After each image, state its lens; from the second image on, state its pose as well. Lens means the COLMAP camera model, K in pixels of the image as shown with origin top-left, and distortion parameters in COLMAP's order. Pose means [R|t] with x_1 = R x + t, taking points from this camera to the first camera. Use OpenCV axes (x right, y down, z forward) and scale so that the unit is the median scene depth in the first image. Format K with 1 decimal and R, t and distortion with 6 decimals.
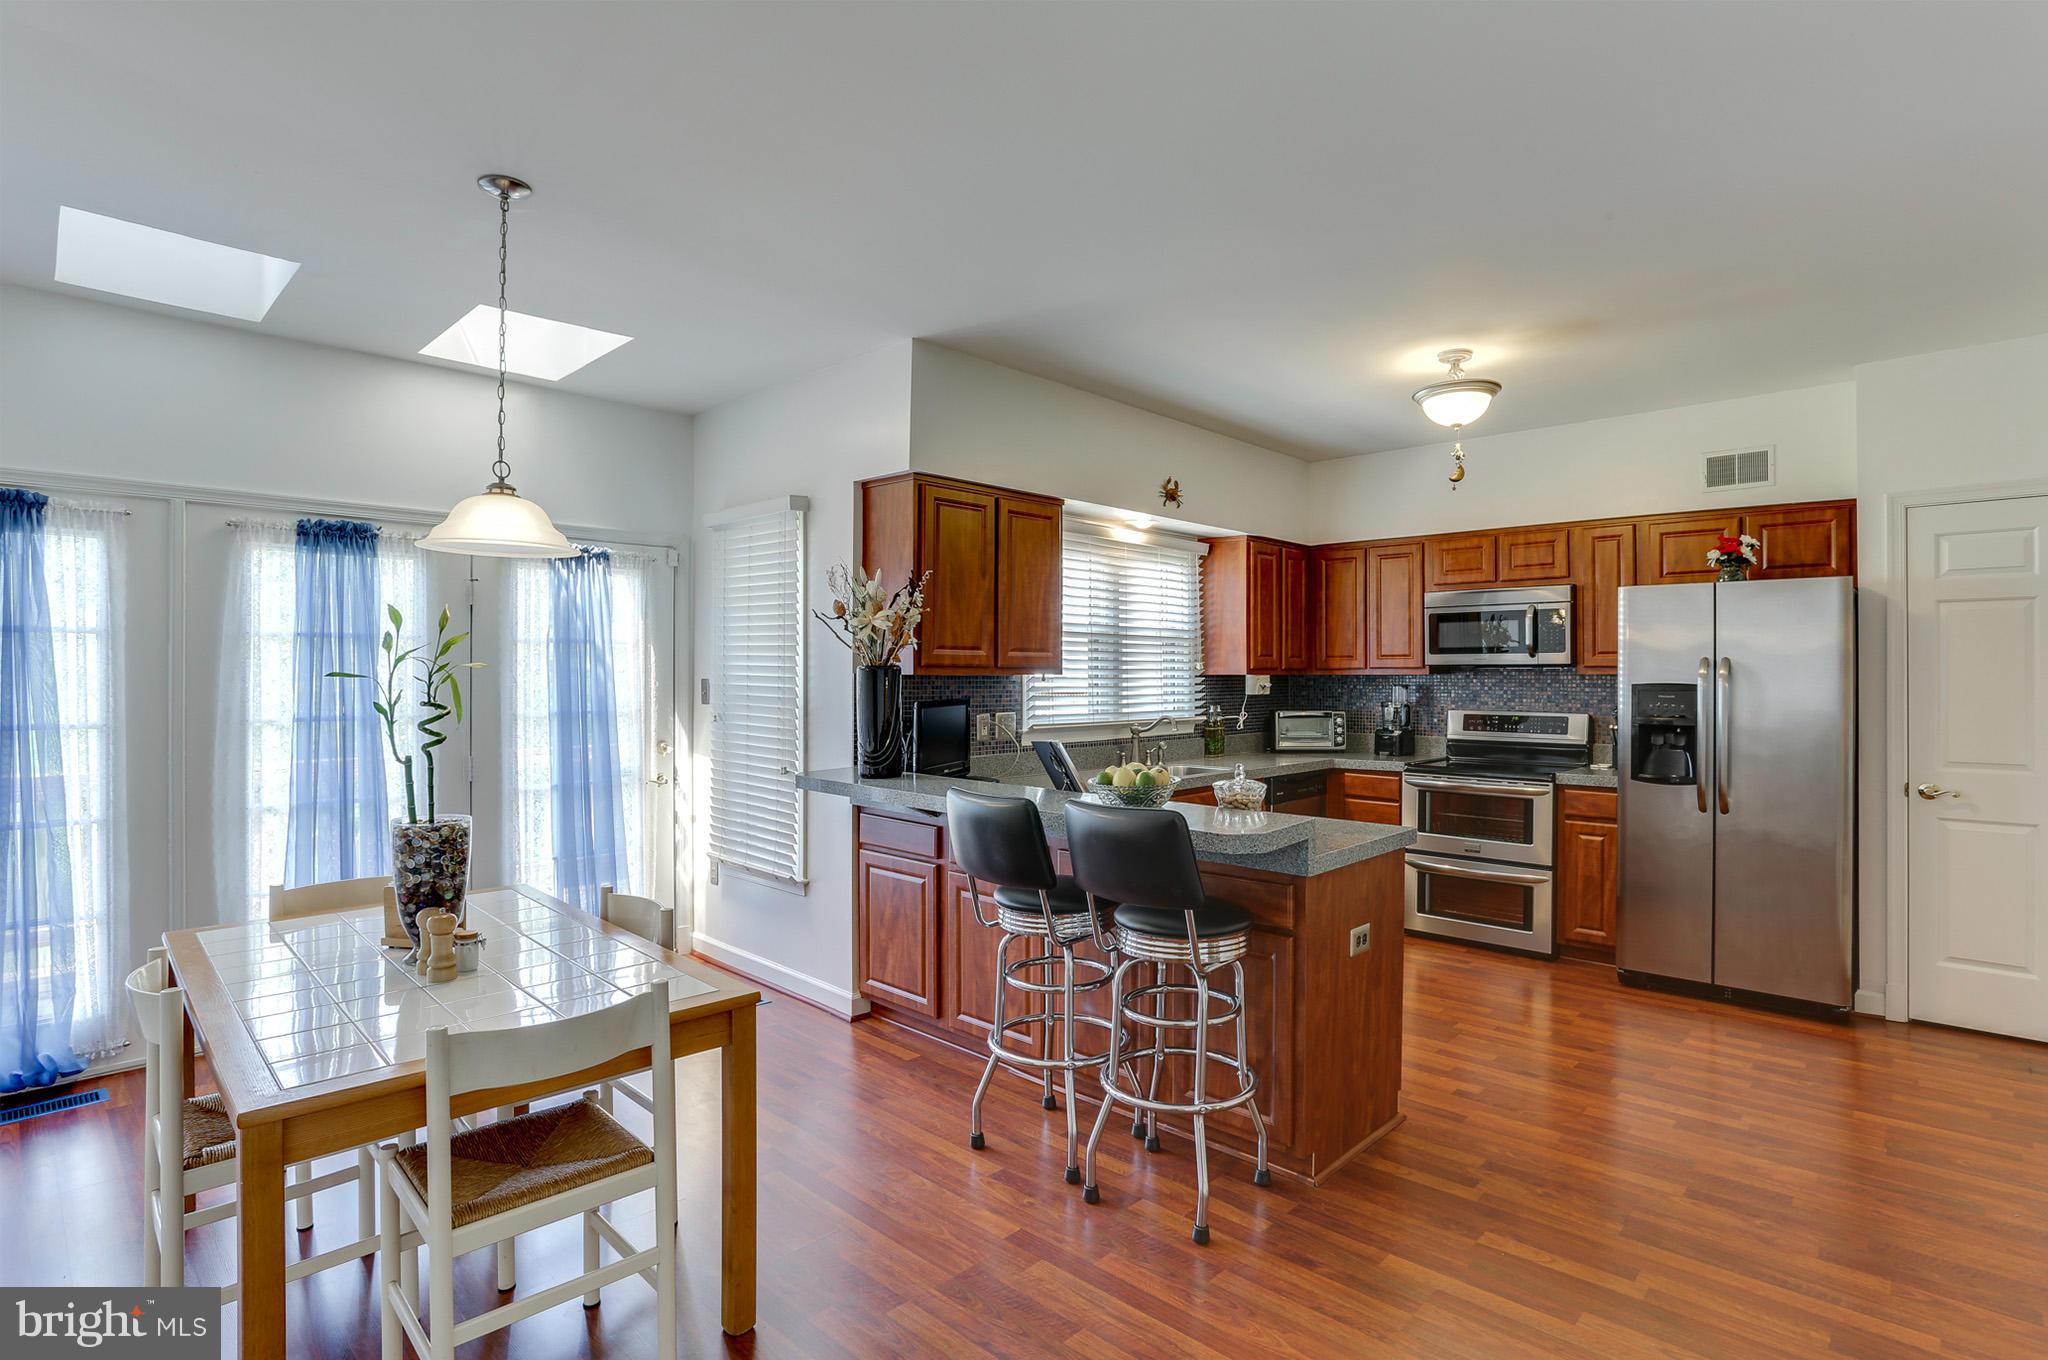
lens RADIAL K [[1026.4, 0, 1038.9], [0, 1026.4, 678.0], [0, 0, 1]] dist [-0.054626, 0.025460]
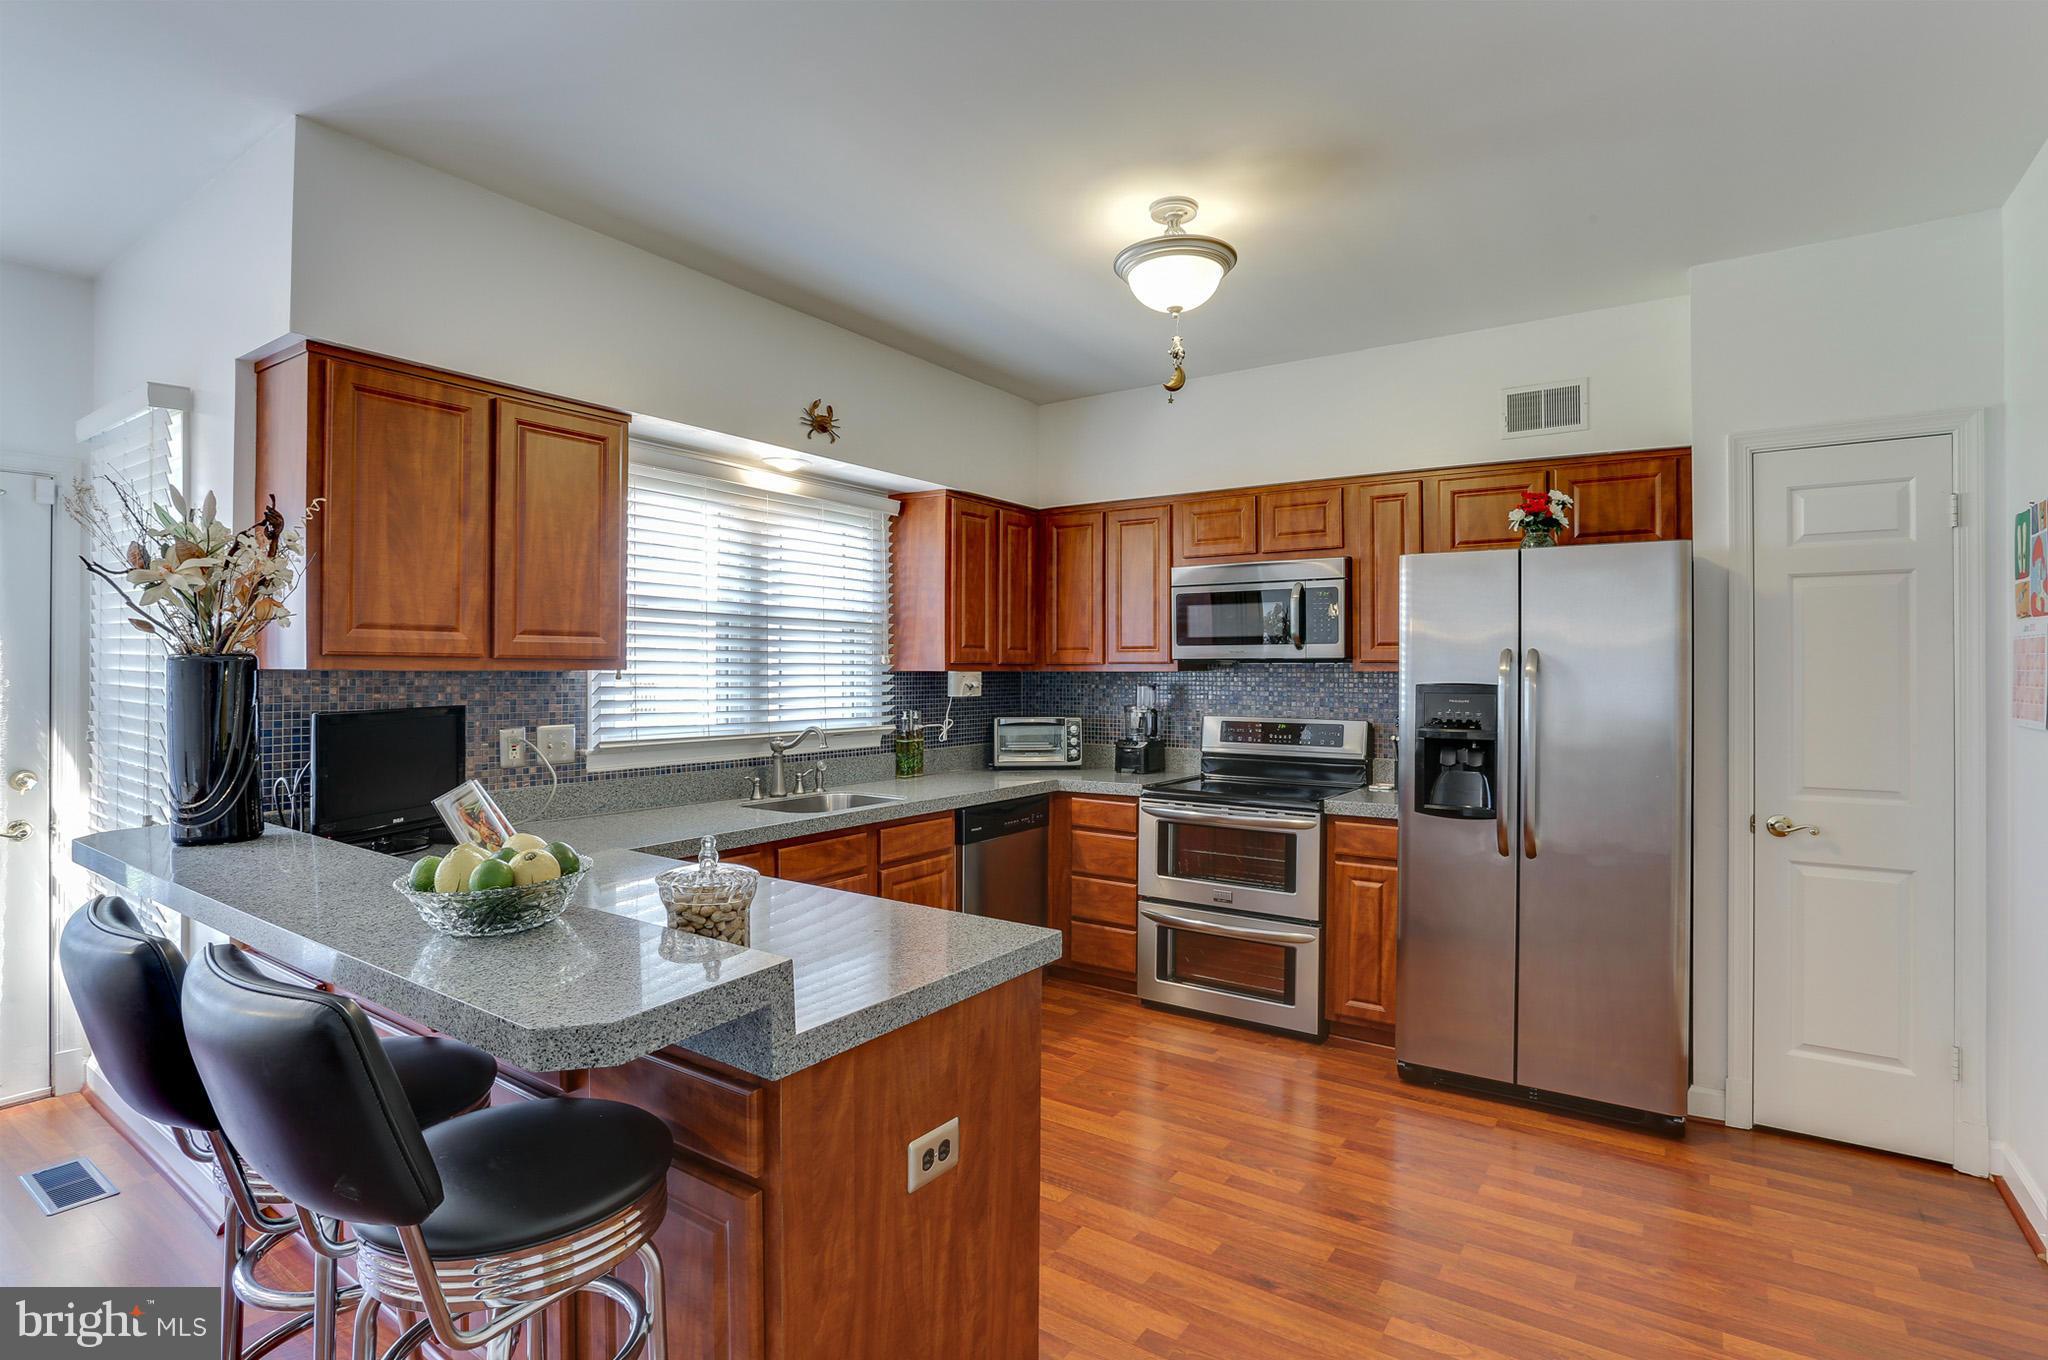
lens RADIAL K [[1009.8, 0, 1030.1], [0, 1009.8, 675.6], [0, 0, 1]] dist [-0.055452, 0.026139]
pose [[0.988218, 0.001364, 0.153047, 0.175147], [-0.001464, 0.999999, 0.000540, -0.000367], [-0.153046, -0.000758, 0.988219, 0.284580]]
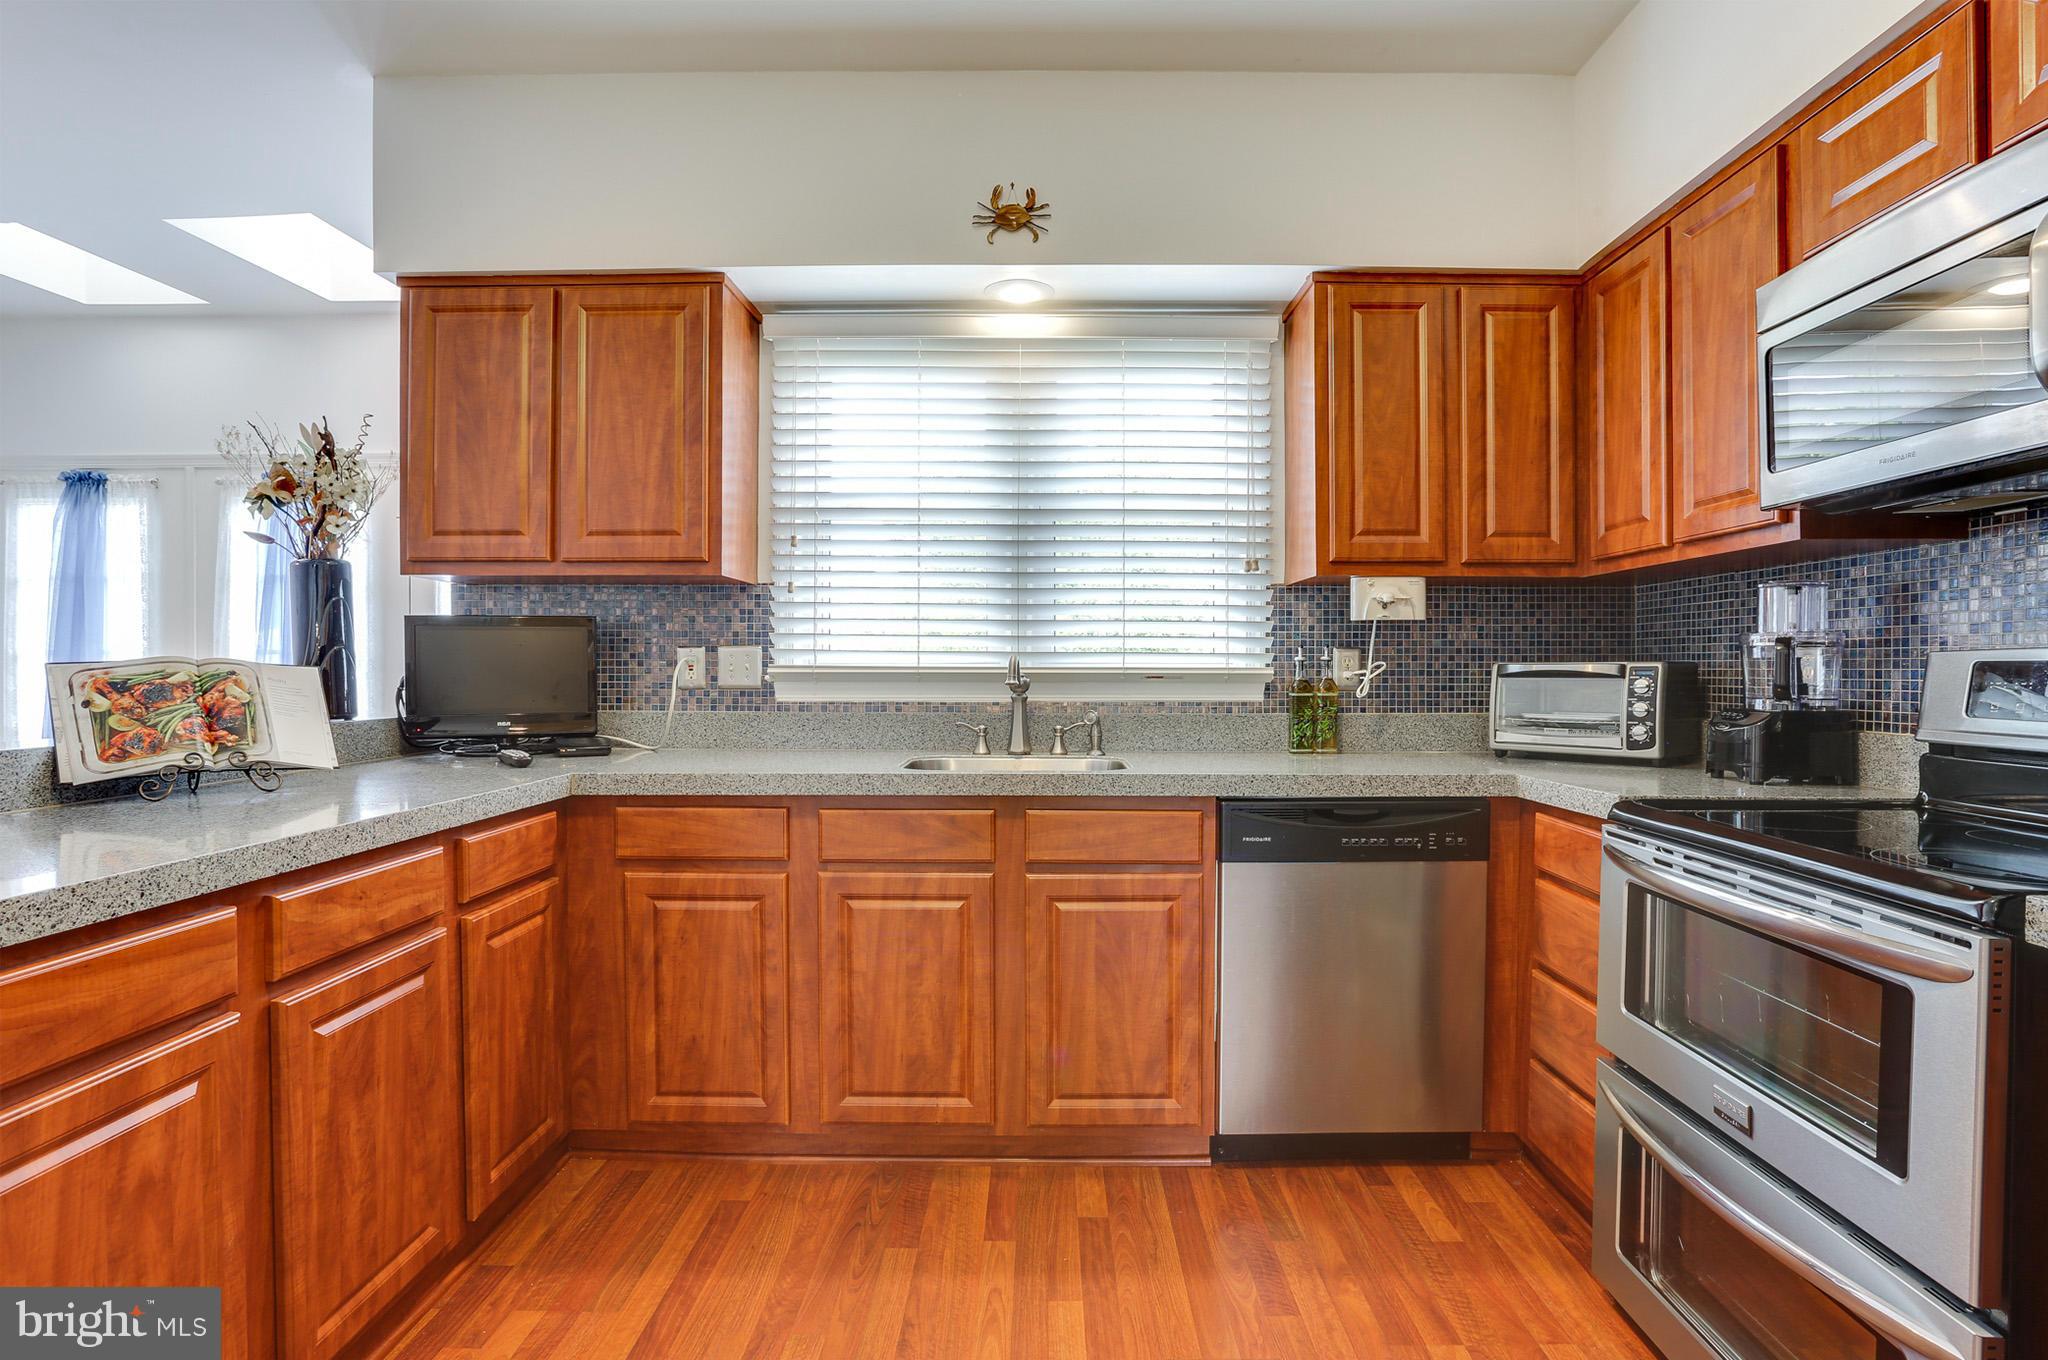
lens RADIAL K [[1009.8, 0, 1030.1], [0, 1009.8, 675.6], [0, 0, 1]] dist [-0.055452, 0.026139]
pose [[0.676105, 0.006519, -0.736776, 0.523937], [-0.005684, 0.999977, 0.003632, 0.047718], [0.736783, 0.001733, 0.676127, 0.703809]]
